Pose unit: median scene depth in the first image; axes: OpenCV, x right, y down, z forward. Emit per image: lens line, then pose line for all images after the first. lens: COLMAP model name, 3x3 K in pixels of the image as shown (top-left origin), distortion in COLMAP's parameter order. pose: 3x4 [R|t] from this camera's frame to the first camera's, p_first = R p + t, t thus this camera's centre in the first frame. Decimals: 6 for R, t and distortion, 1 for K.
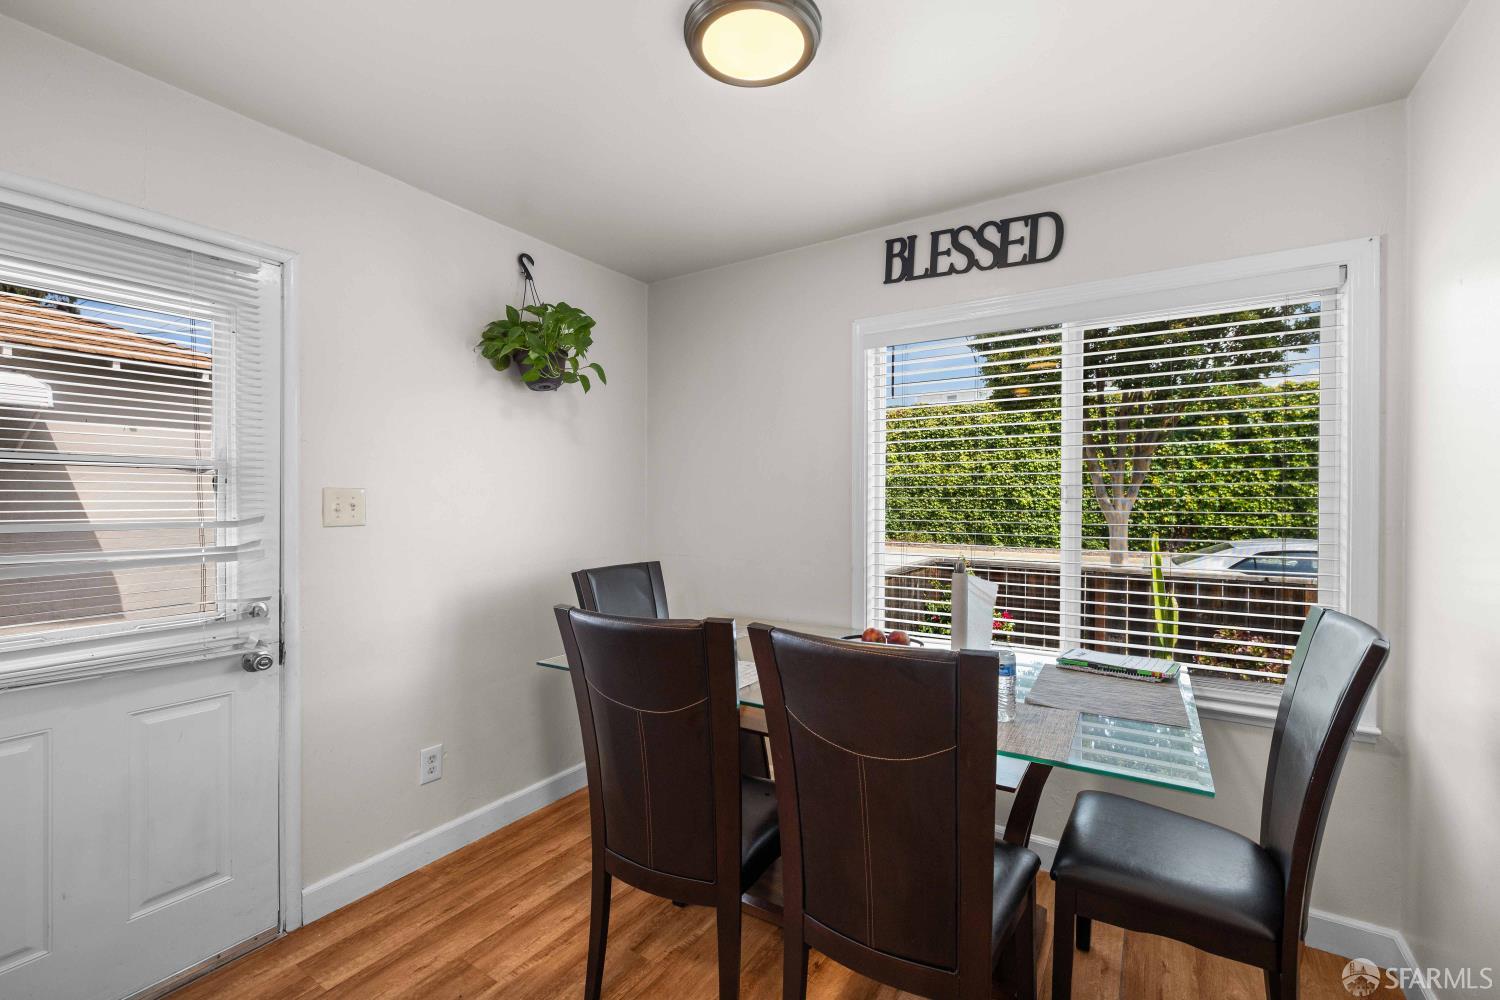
lens RADIAL K [[630.2, 0, 750.0], [0, 630.2, 500.0], [0, 0, 1]] dist [0.000363, -0.000377]
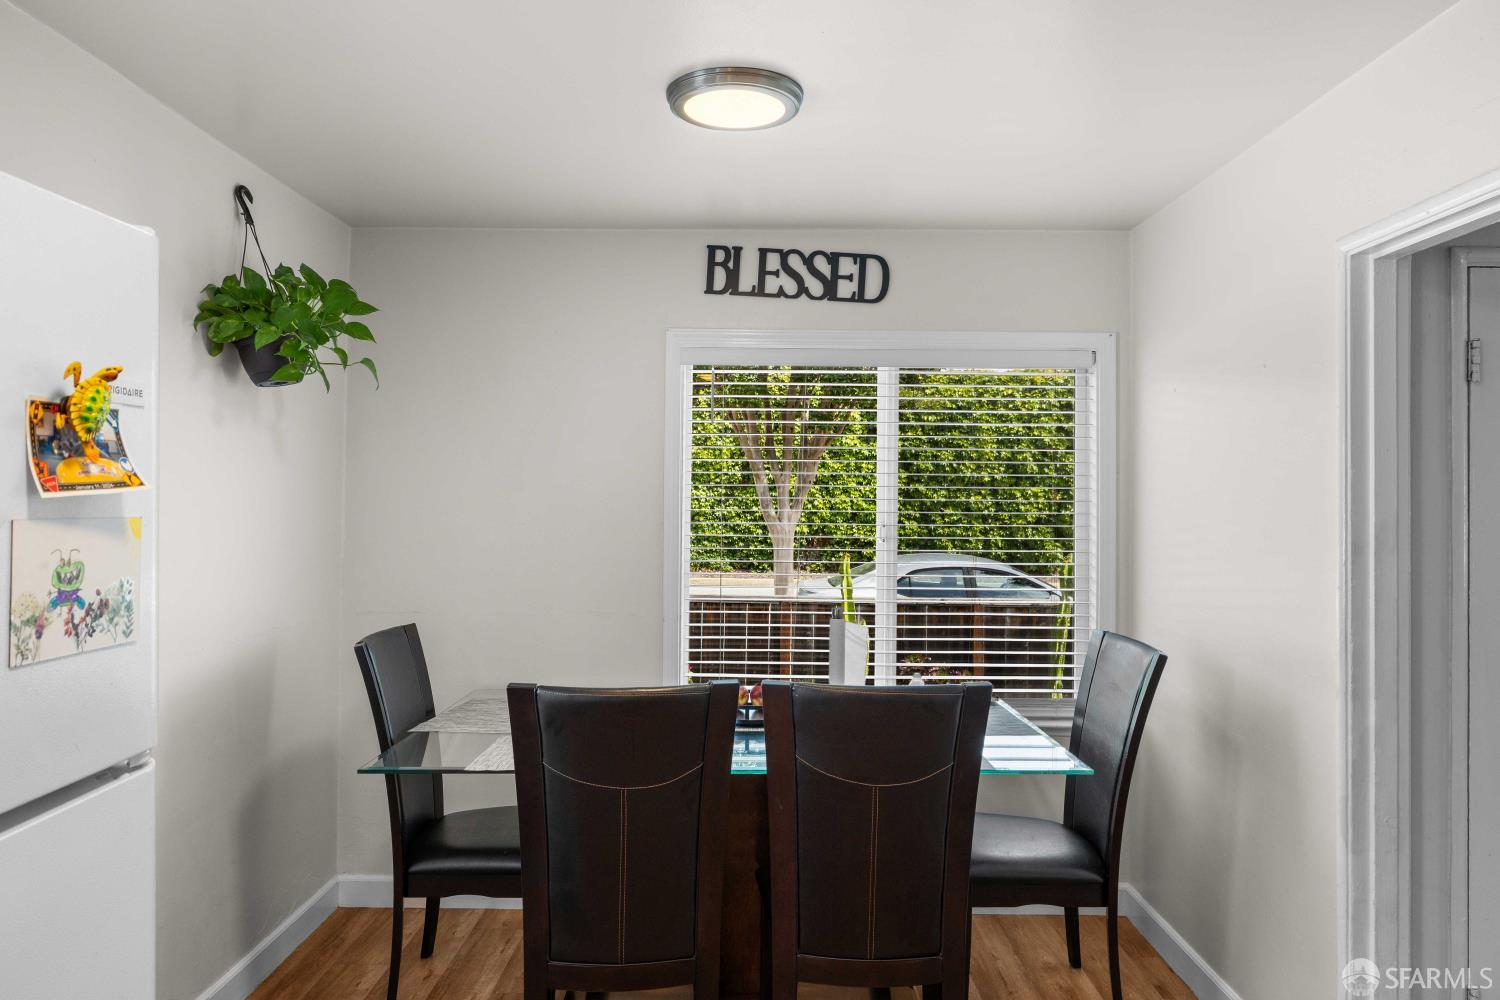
lens RADIAL K [[957.2, 0, 745.8], [0, 957.2, 477.8], [0, 0, 1]] dist [0.000589, -0.000474]
pose [[0.854556, 0.019350, 0.518998, -0.450774], [-0.007450, 0.999660, -0.025003, -0.053843], [-0.519305, 0.017500, 0.854410, -0.180480]]
